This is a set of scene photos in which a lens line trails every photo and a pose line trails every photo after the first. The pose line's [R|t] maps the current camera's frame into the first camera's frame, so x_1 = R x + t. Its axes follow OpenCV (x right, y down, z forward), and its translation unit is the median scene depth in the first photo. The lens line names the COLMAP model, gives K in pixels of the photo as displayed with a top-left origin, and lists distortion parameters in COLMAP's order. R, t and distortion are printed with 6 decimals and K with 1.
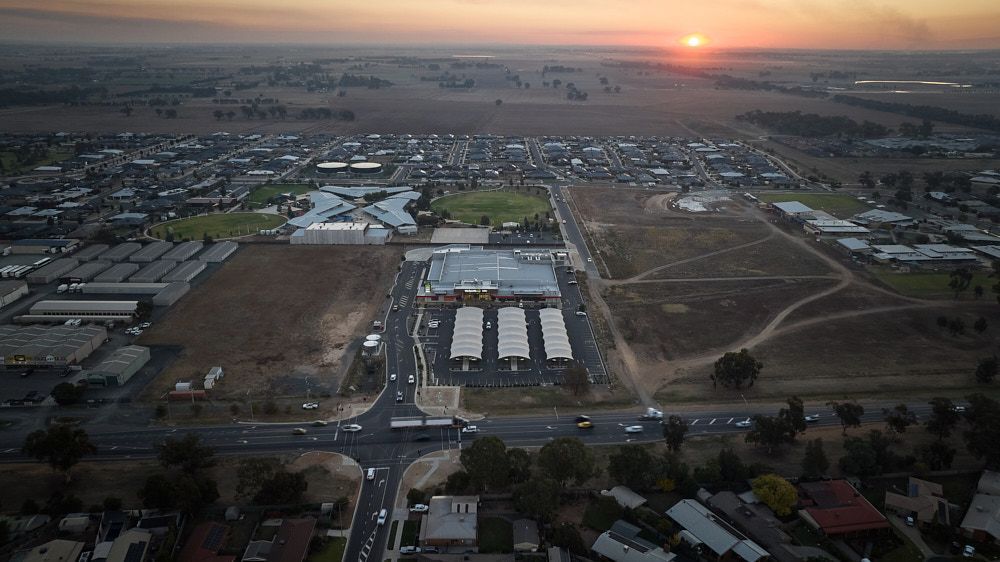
lens RADIAL K [[704.1, 0, 500.0], [0, 704.1, 281.0], [0, 0, 1]] dist [-0.020300, 0.000415]
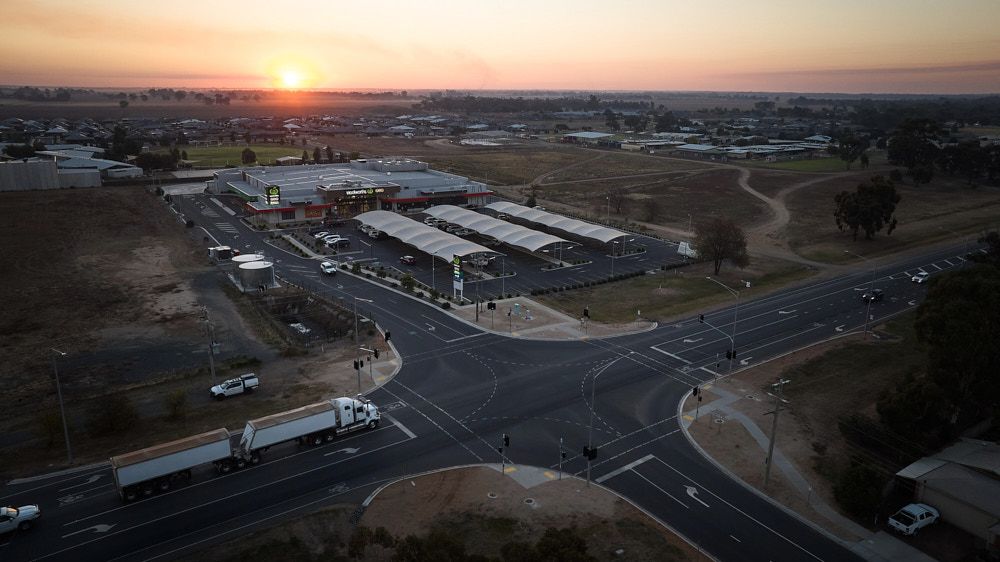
lens RADIAL K [[704.1, 0, 500.0], [0, 704.1, 281.0], [0, 0, 1]] dist [-0.020300, 0.000415]
pose [[0.856335, -0.136760, 0.497983, -0.250351], [0.165472, 0.986119, -0.013731, 0.119007], [-0.489192, 0.094160, 0.867078, 0.496968]]
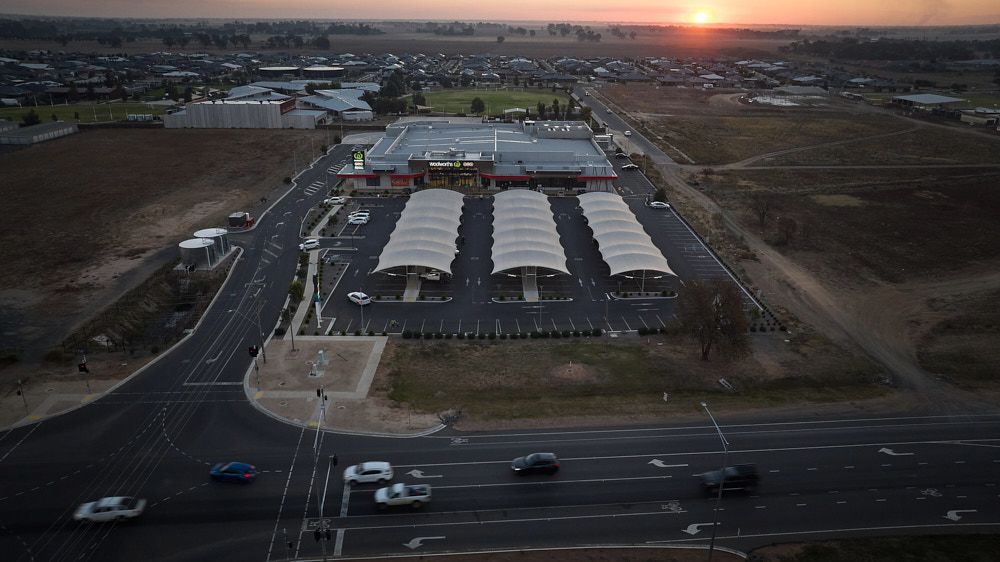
lens RADIAL K [[704.1, 0, 500.0], [0, 704.1, 281.0], [0, 0, 1]] dist [-0.020300, 0.000415]
pose [[0.999993, 0.002182, -0.002886, 0.003030], [-0.002102, 0.999618, 0.027542, 0.091169], [0.002945, -0.027536, 0.999616, 0.522185]]
